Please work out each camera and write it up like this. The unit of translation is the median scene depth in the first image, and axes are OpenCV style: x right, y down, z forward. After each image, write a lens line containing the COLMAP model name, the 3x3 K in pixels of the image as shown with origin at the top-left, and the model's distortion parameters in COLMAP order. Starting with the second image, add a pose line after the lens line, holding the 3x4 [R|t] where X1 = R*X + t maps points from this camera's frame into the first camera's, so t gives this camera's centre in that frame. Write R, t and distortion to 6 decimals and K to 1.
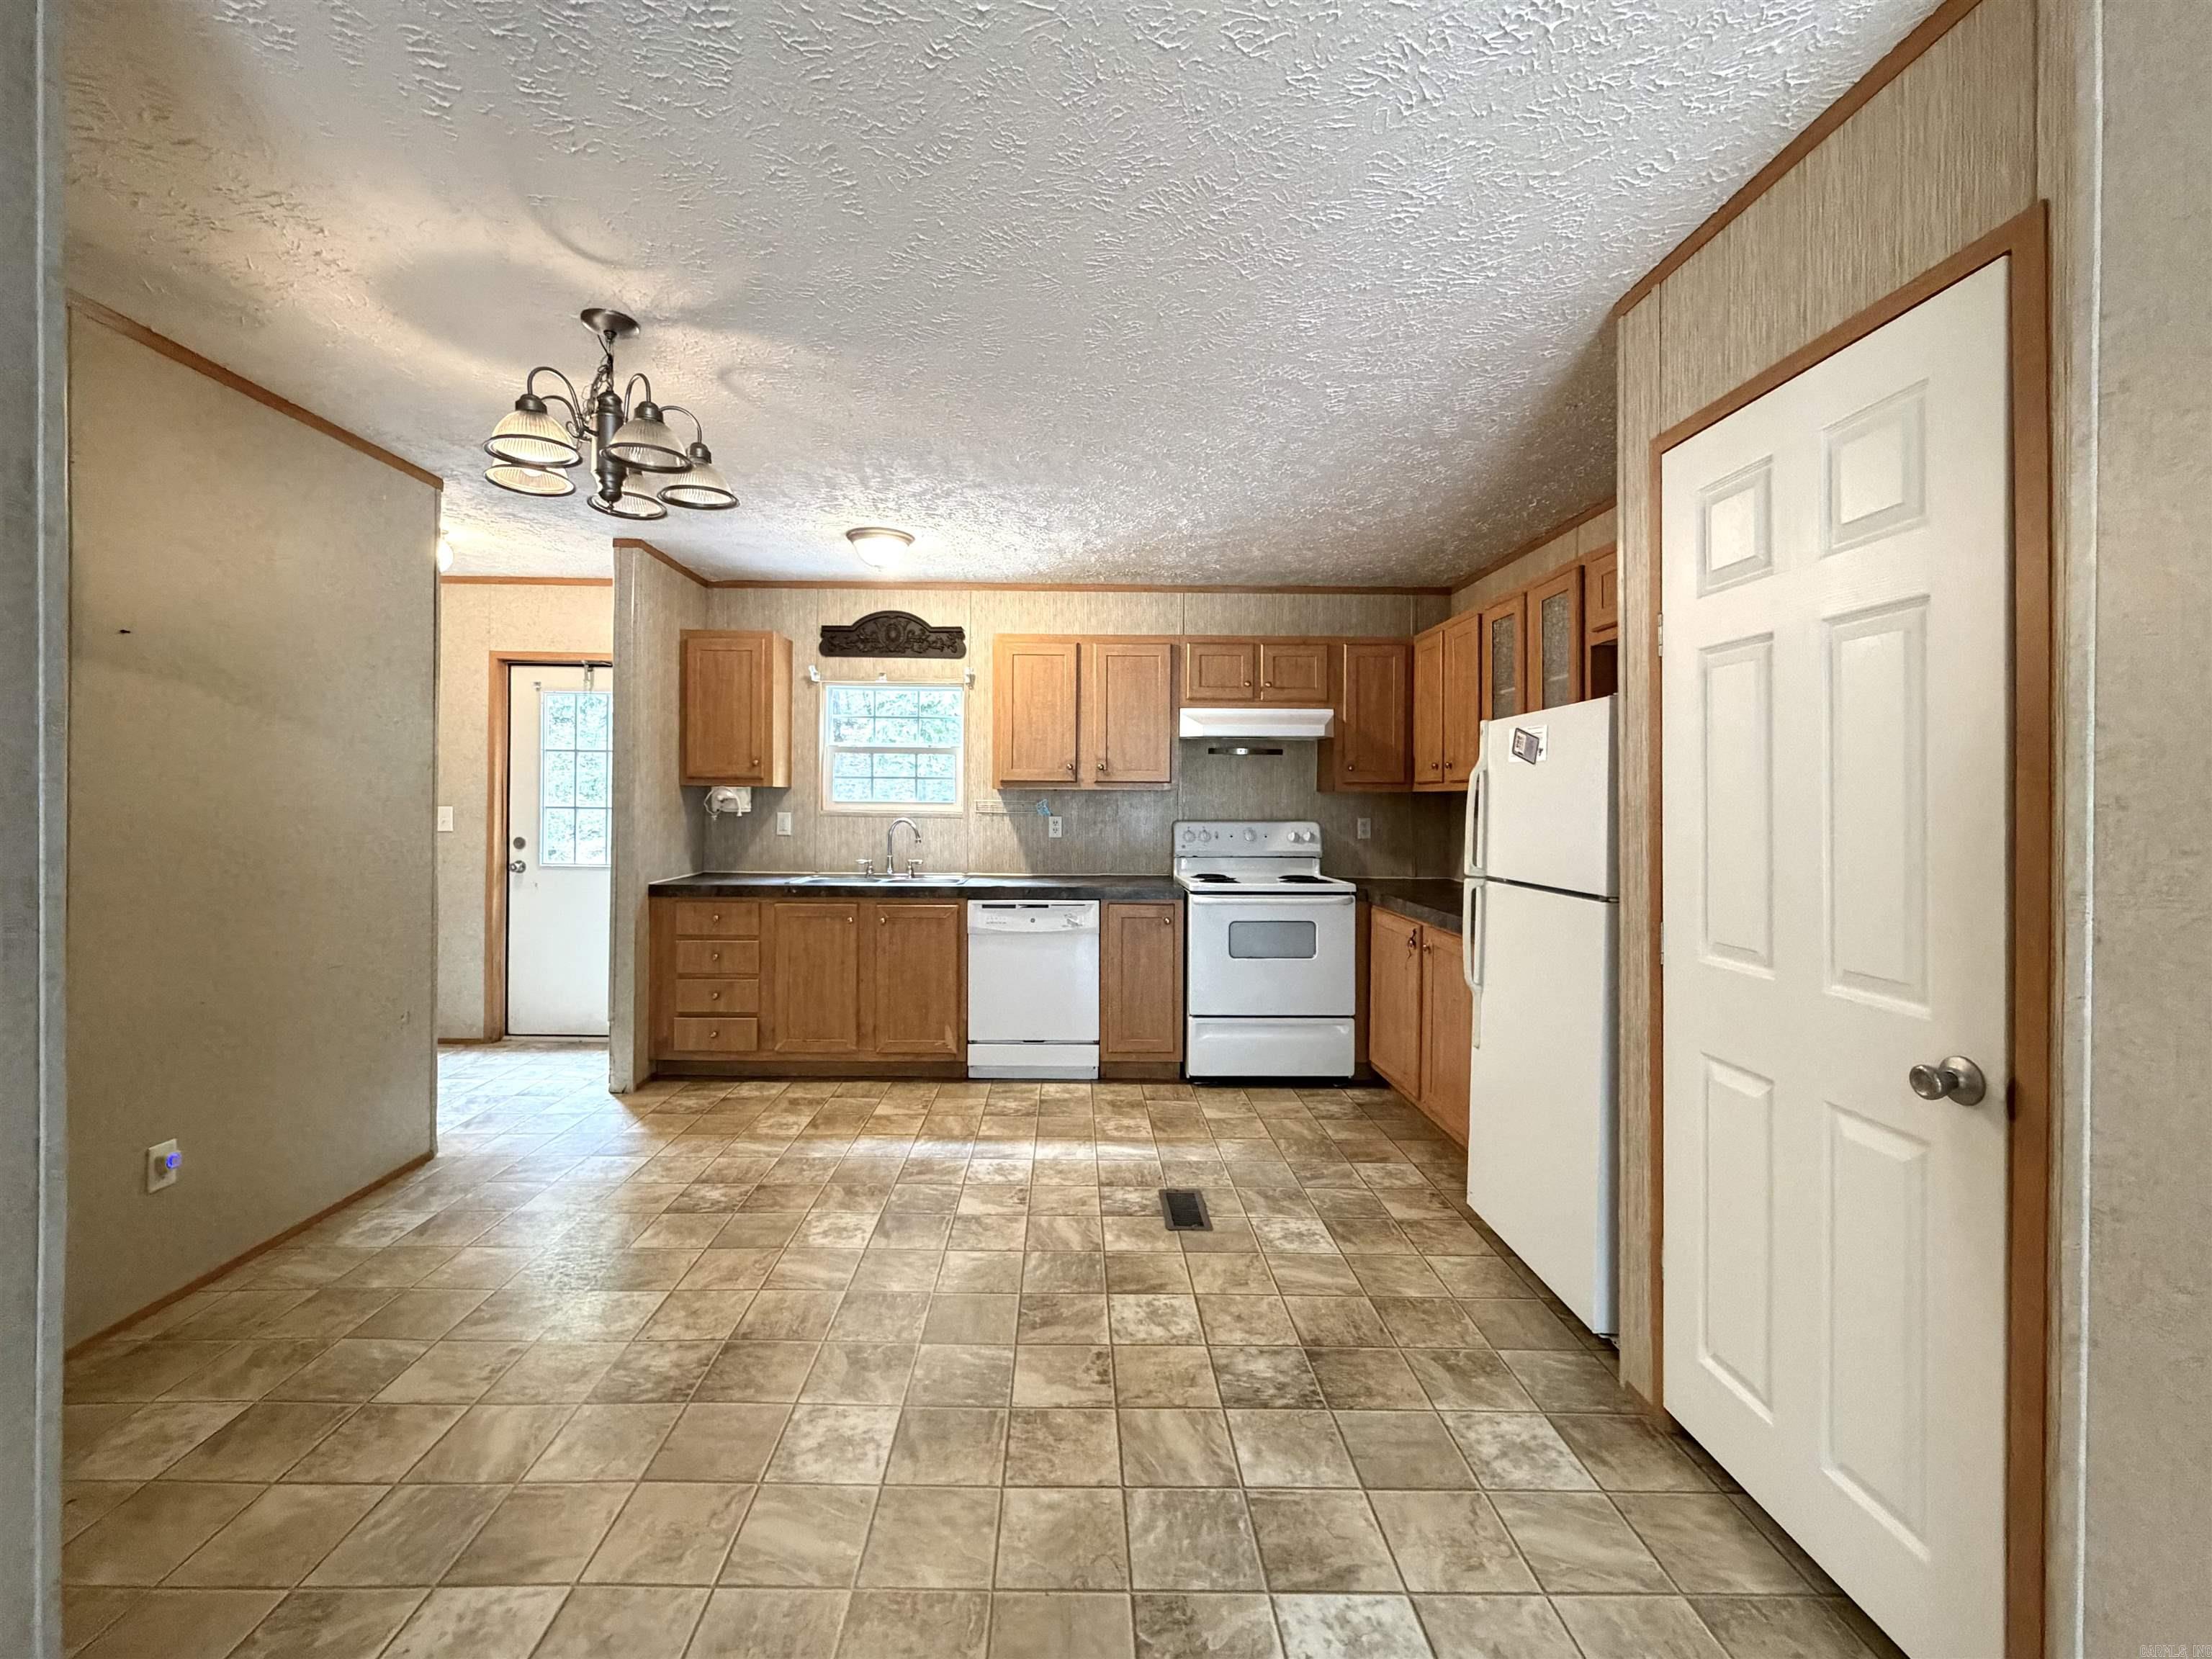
lens RADIAL K [[926.1, 0, 1079.5], [0, 926.1, 802.7], [0, 0, 1]] dist [0.000406, 0.000195]
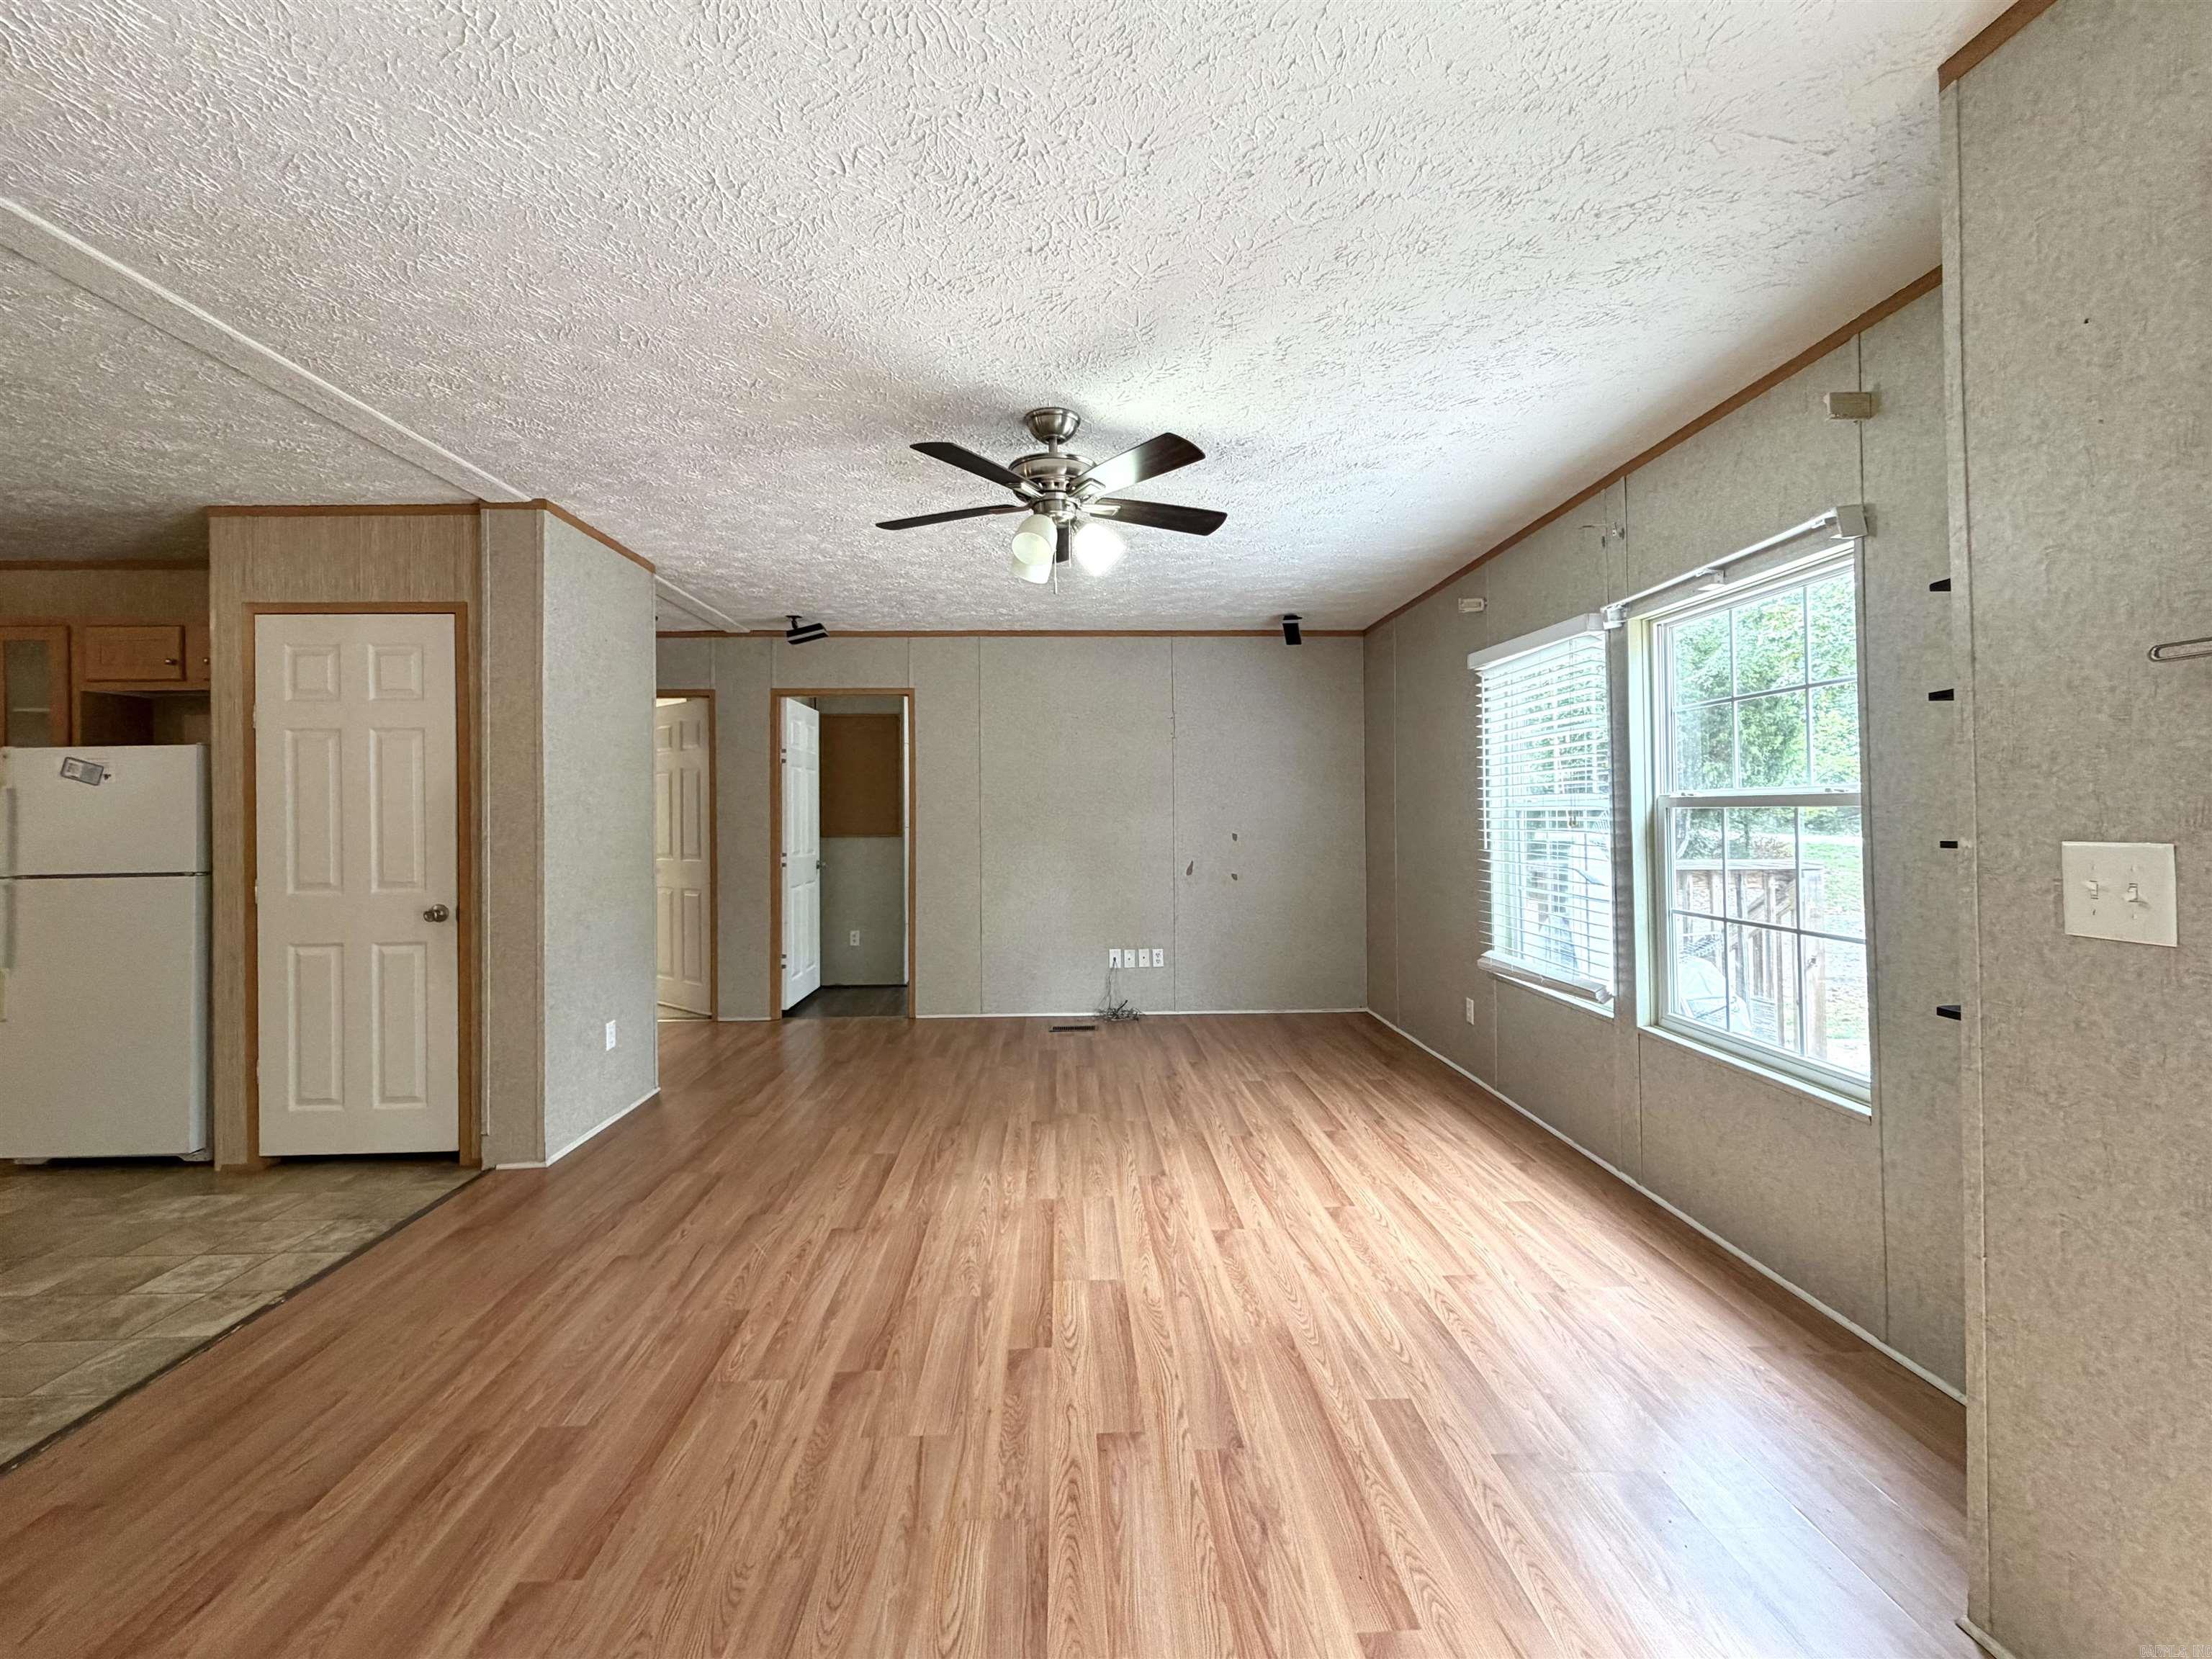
lens RADIAL K [[926.1, 0, 1092.9], [0, 926.1, 799.6], [0, 0, 1]] dist [0.000406, 0.000195]
pose [[-0.027400, 0.006074, 0.999606, -0.815647], [0.015004, 0.999871, -0.005664, 0.007415], [-0.999512, 0.014843, -0.027488, -0.375053]]
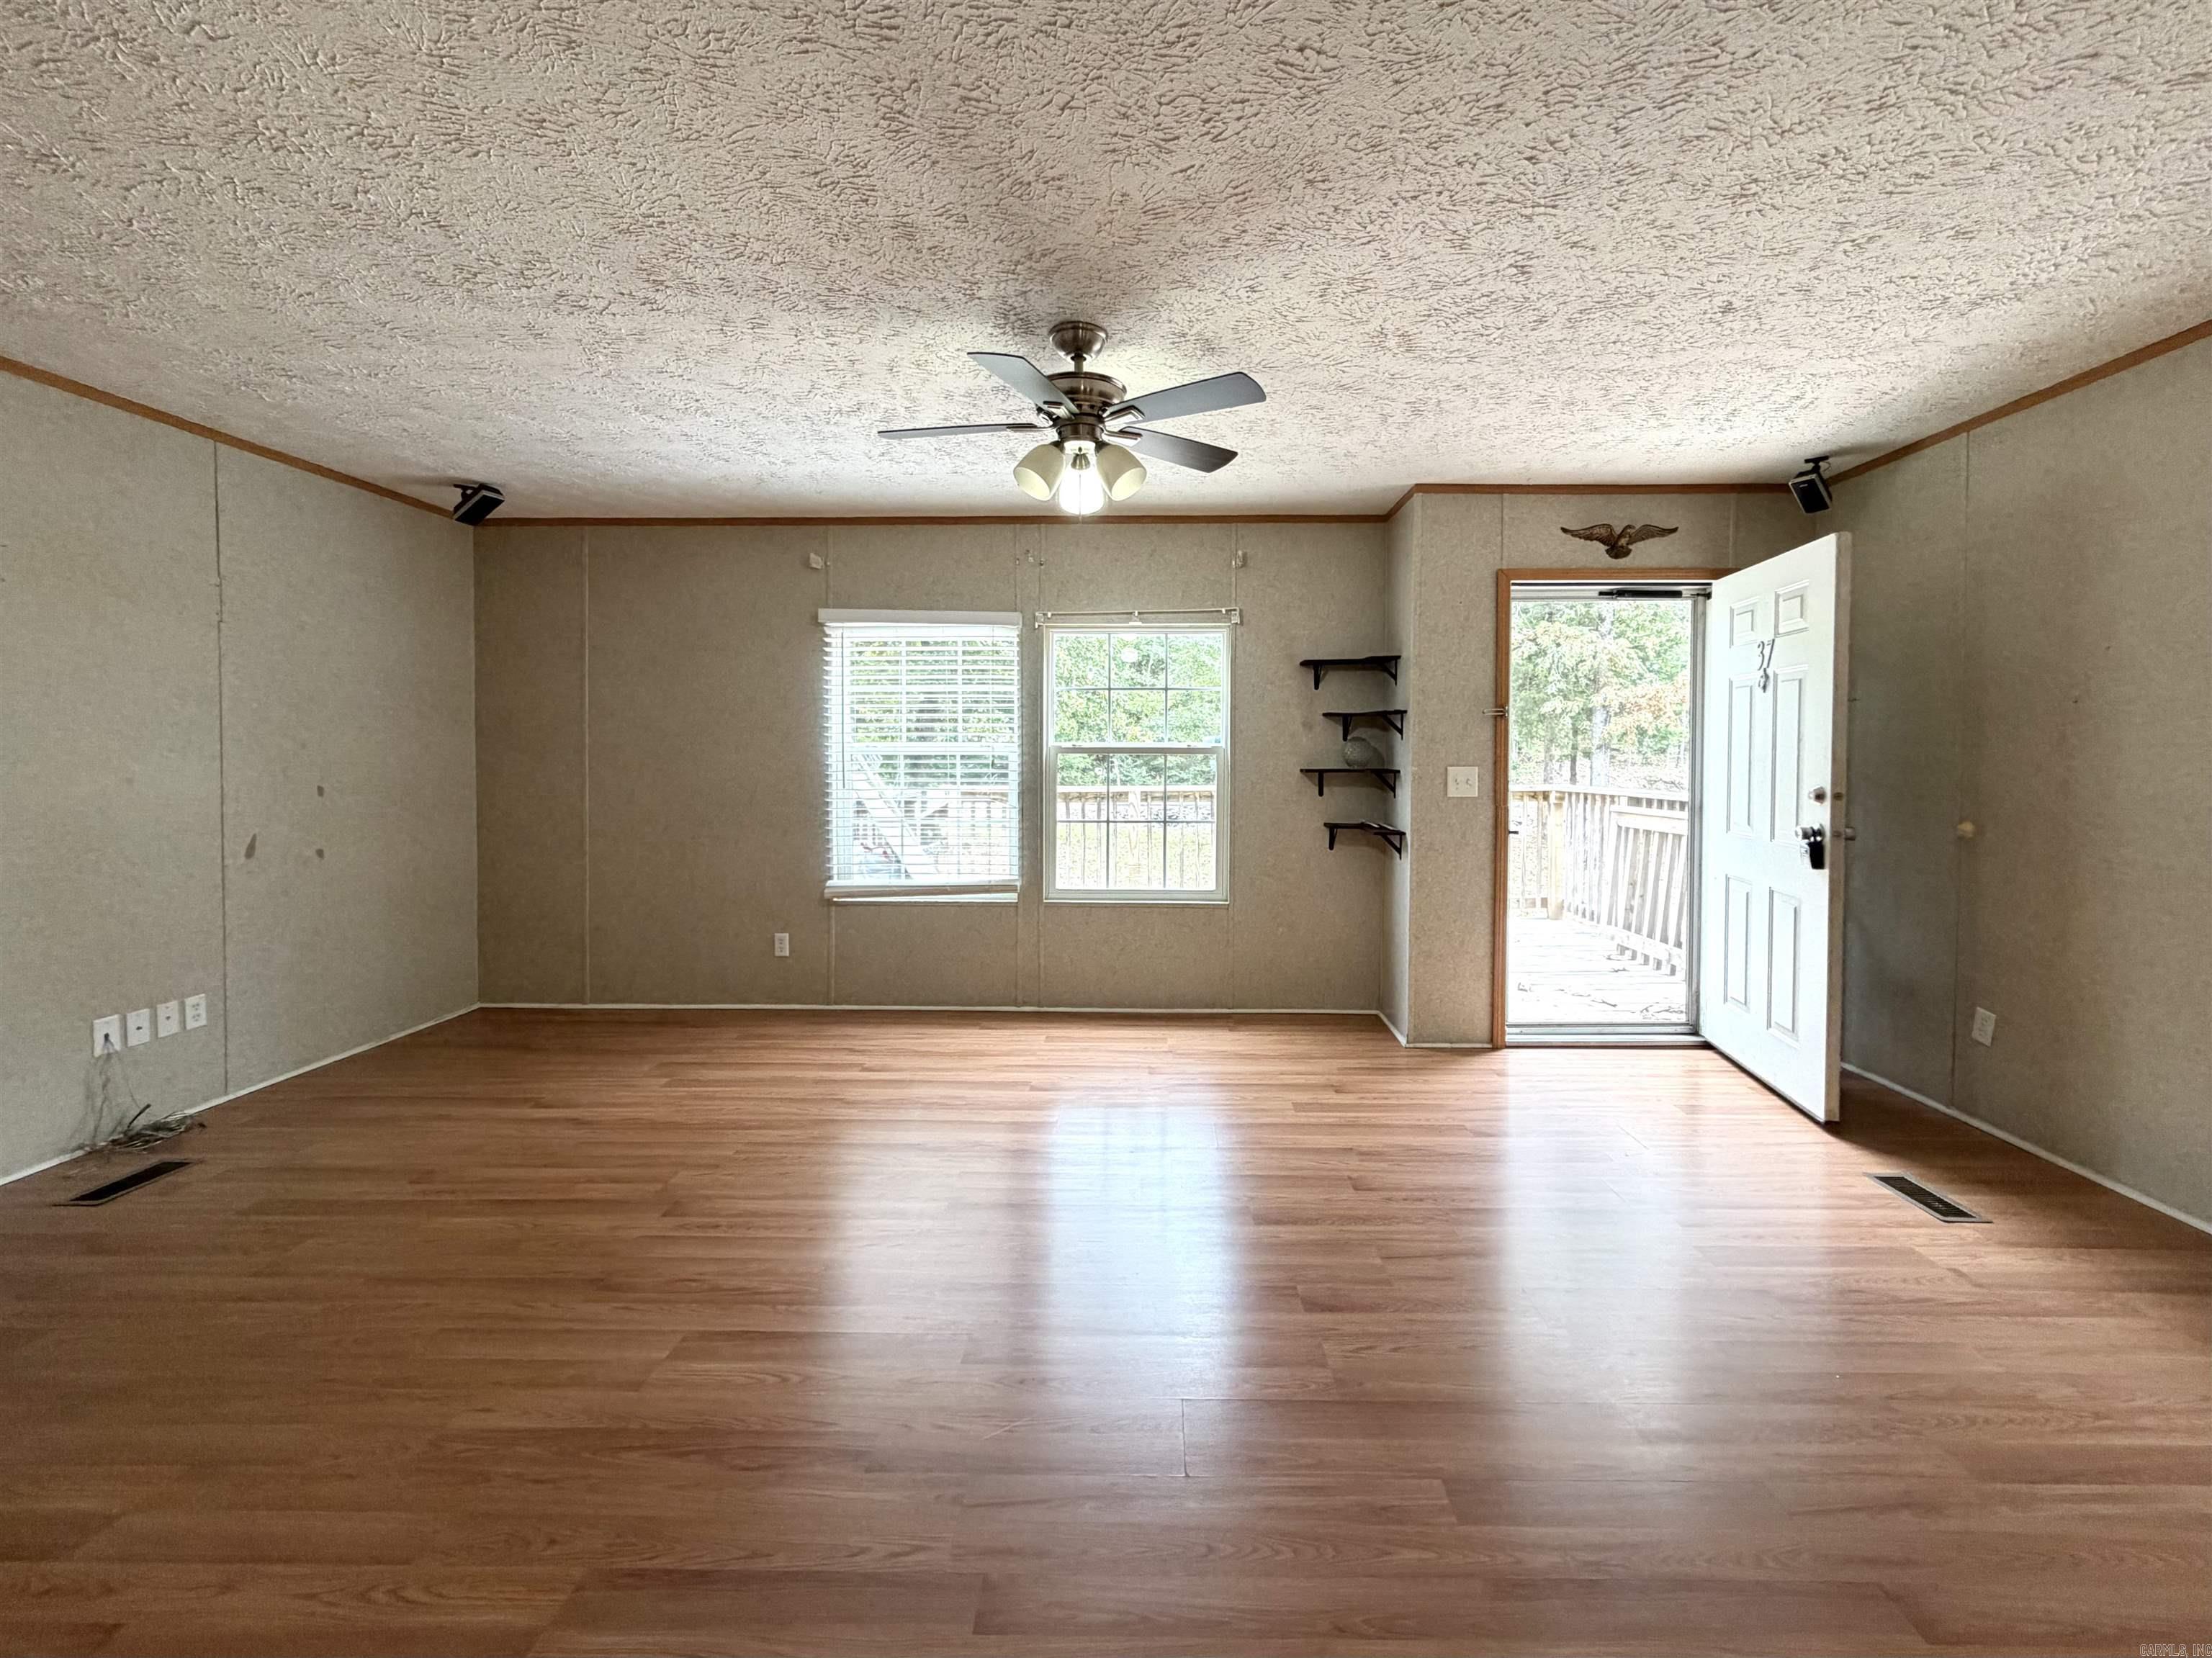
lens RADIAL K [[926.0, 0, 1147.5], [0, 926.0, 766.7], [0, 0, 1]] dist [0.000406, 0.000195]
pose [[-0.999482, -0.012575, 0.029640, 0.053803], [-0.011779, 0.999570, 0.026858, -0.001043], [-0.029965, 0.026495, -0.999200, 0.572144]]
